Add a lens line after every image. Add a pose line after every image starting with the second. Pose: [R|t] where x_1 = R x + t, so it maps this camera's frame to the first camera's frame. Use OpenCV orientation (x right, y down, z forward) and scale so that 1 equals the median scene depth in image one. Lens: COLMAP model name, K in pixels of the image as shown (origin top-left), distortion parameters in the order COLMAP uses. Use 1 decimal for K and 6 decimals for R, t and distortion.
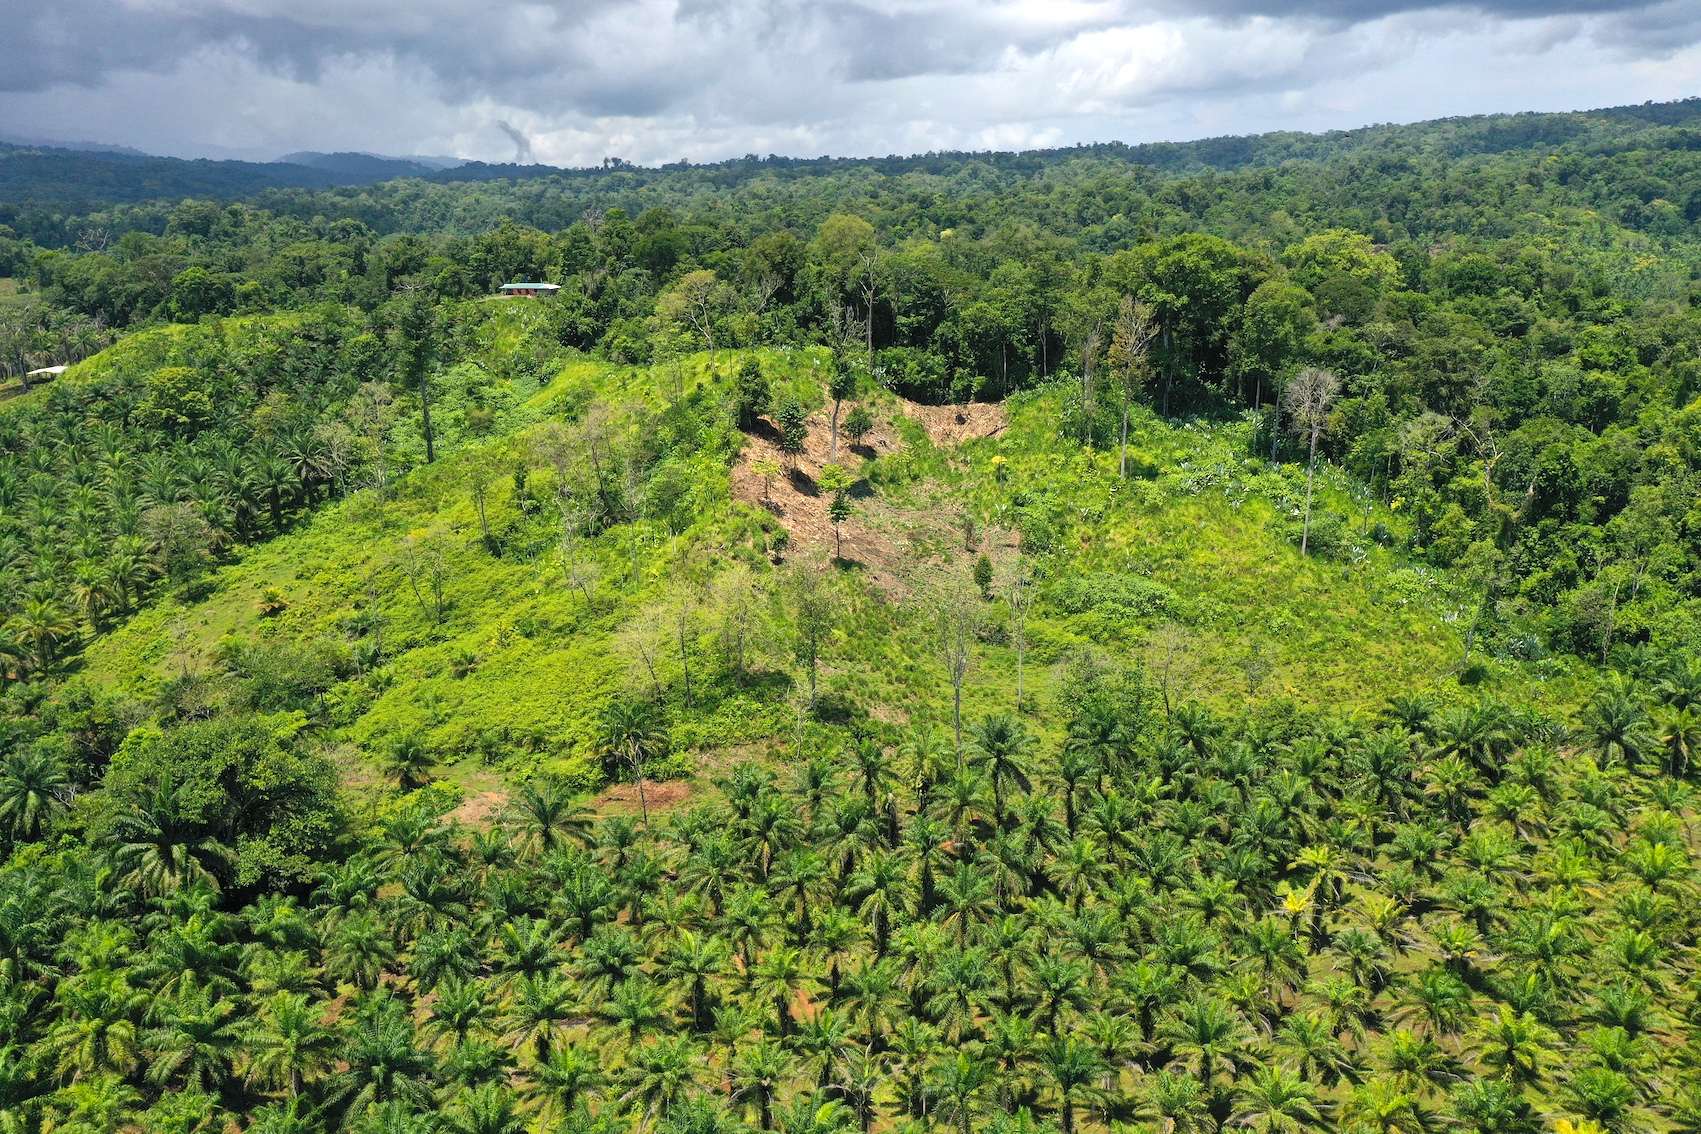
lens RADIAL K [[1354.5, 0, 859.4], [0, 1354.5, 563.0], [0, 0, 1]] dist [0.010025, -0.000448]
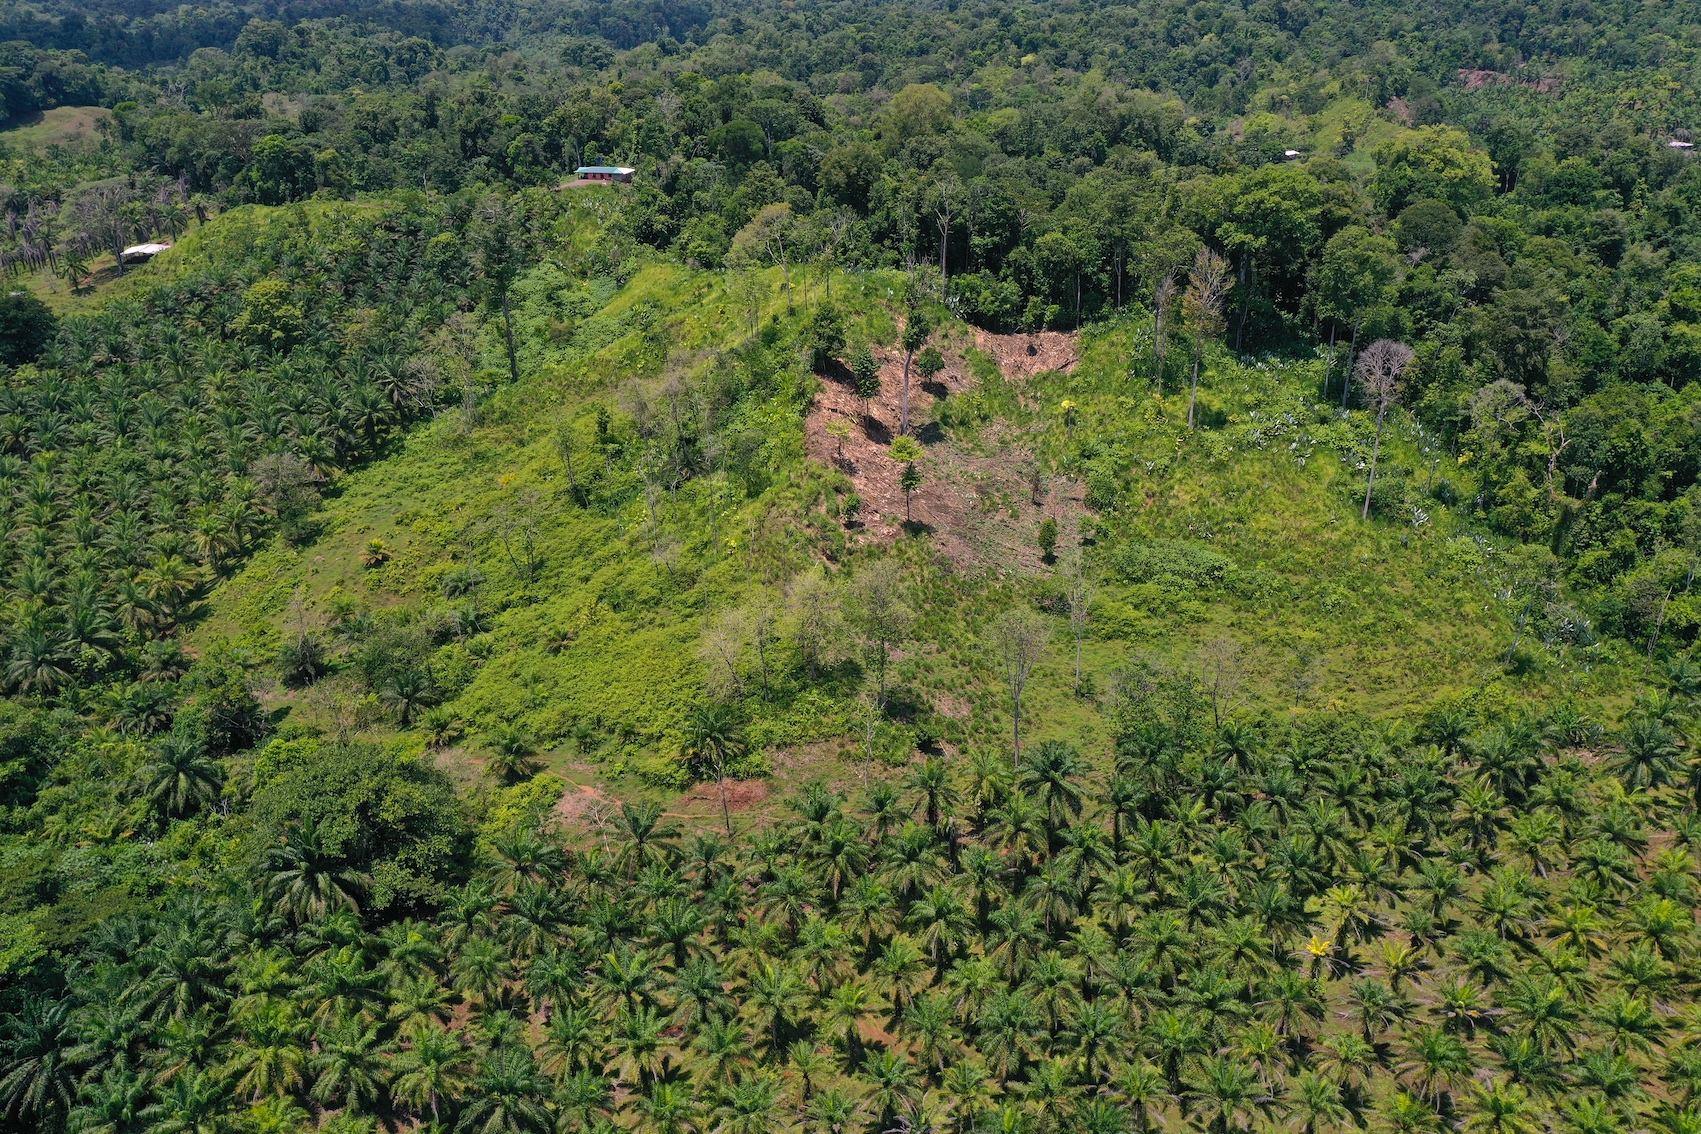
lens RADIAL K [[1354.5, 0, 859.4], [0, 1354.5, 563.0], [0, 0, 1]] dist [0.010025, -0.000448]
pose [[0.998580, 0.021826, -0.048597, -0.001599], [-0.014320, 0.988618, 0.149765, -0.126430], [0.051313, -0.148856, 0.987527, -0.033543]]
